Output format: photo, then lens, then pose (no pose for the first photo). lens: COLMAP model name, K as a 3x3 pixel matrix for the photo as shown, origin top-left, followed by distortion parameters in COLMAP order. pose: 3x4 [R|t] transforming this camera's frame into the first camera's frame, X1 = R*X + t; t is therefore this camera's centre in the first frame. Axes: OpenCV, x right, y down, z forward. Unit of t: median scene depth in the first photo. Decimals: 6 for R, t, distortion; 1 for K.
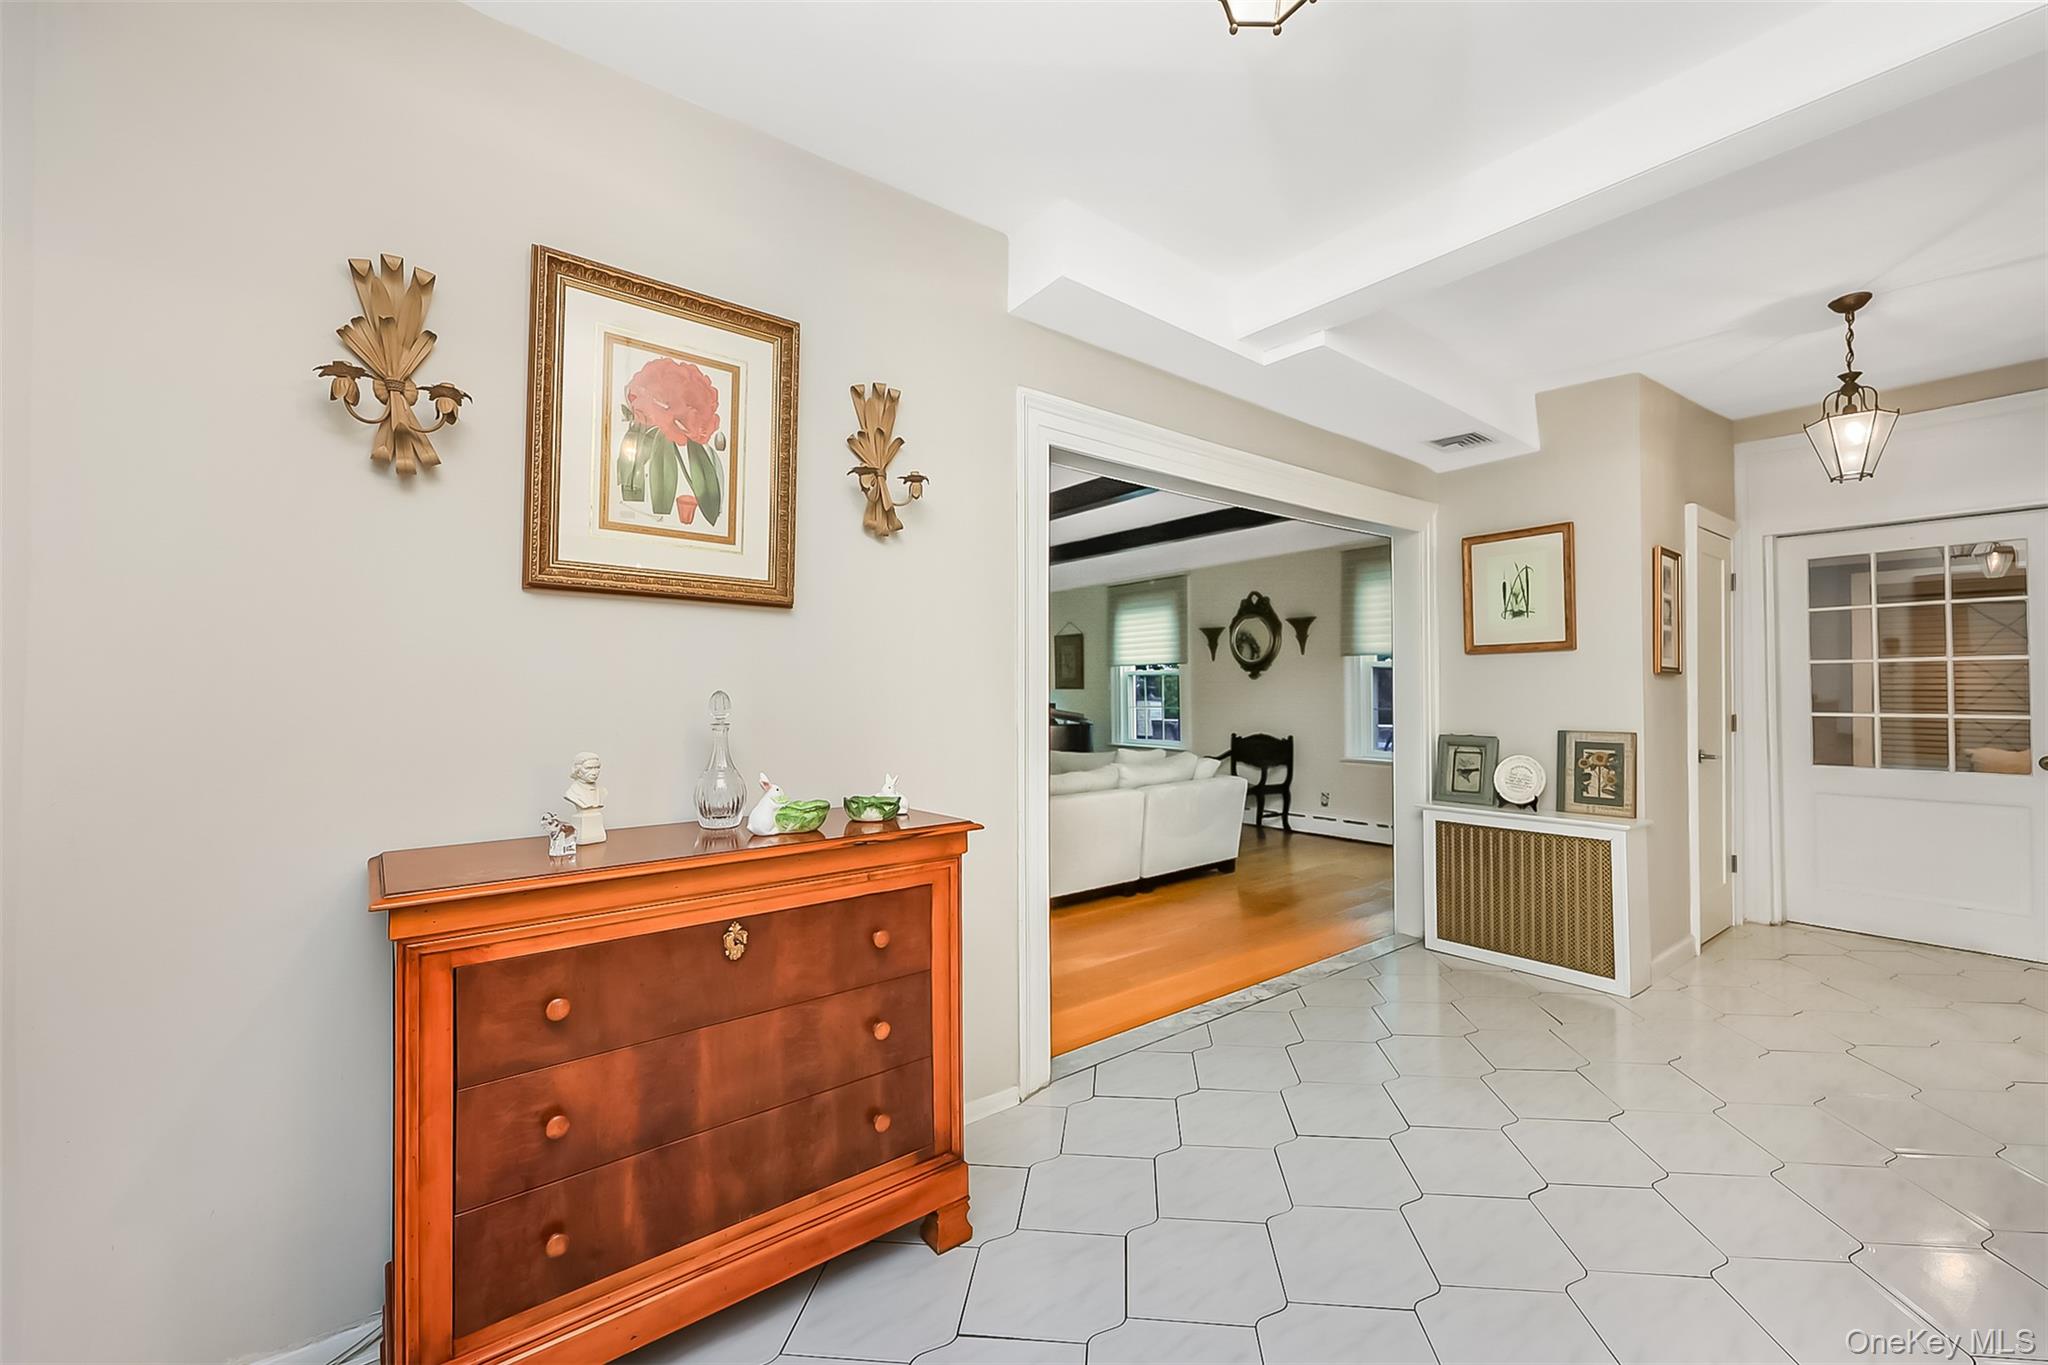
lens RADIAL K [[847.6, 0, 1029.9], [0, 847.6, 684.7], [0, 0, 1]] dist [-0.001303, 0.000198]
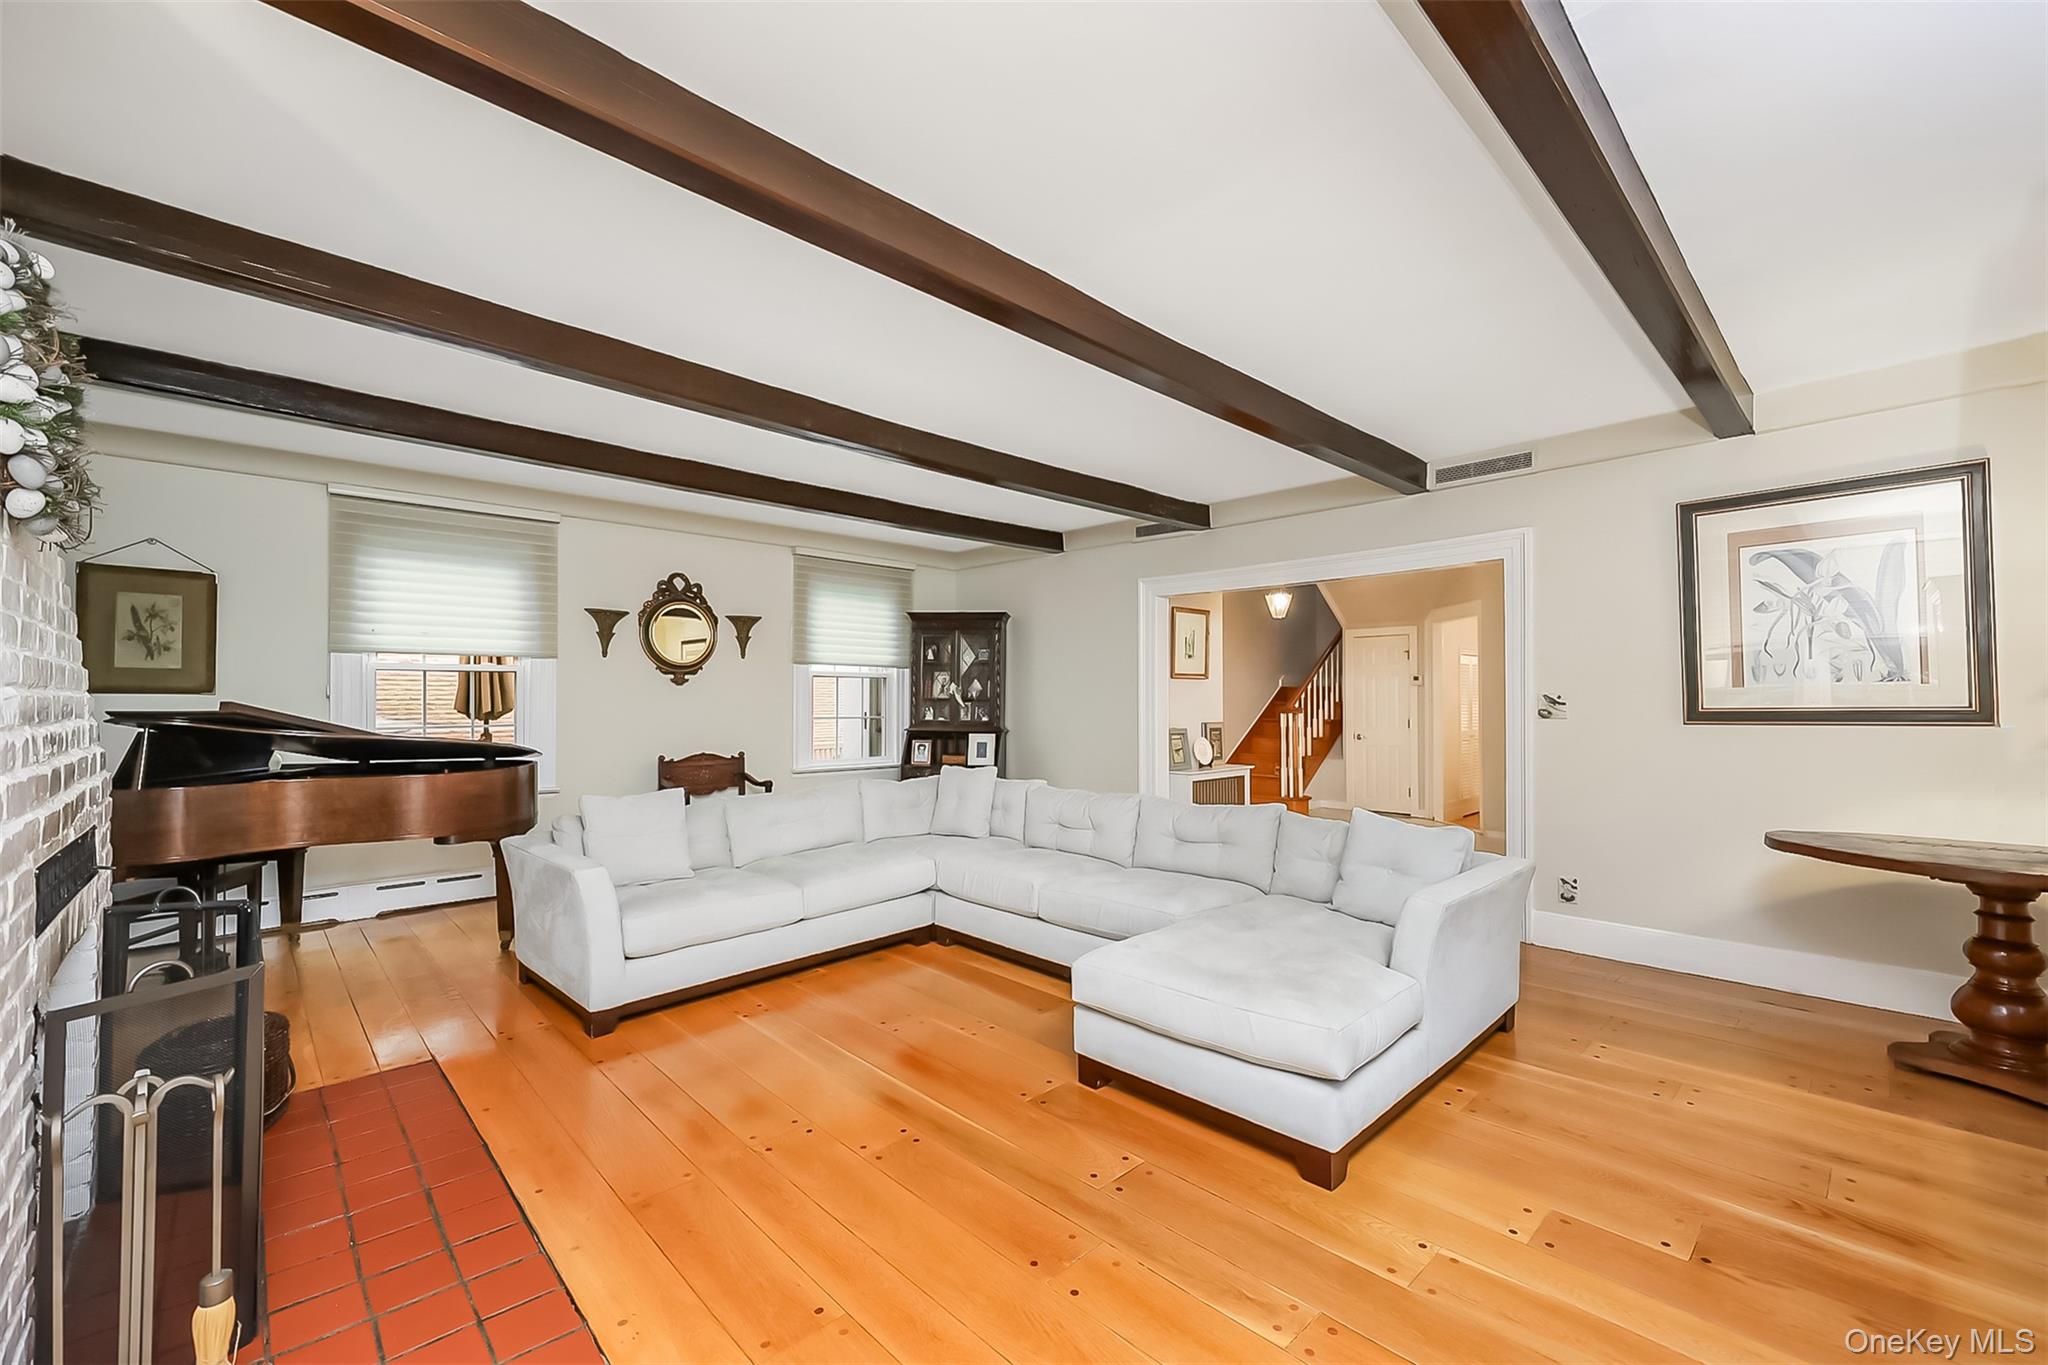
lens RADIAL K [[847.6, 0, 1029.9], [0, 847.6, 684.7], [0, 0, 1]] dist [-0.001303, 0.000198]
pose [[-0.128877, 0.021612, 0.991425, -0.554769], [-0.008355, 0.999703, -0.022879, 0.008400], [-0.991625, -0.011232, -0.128659, 0.777403]]
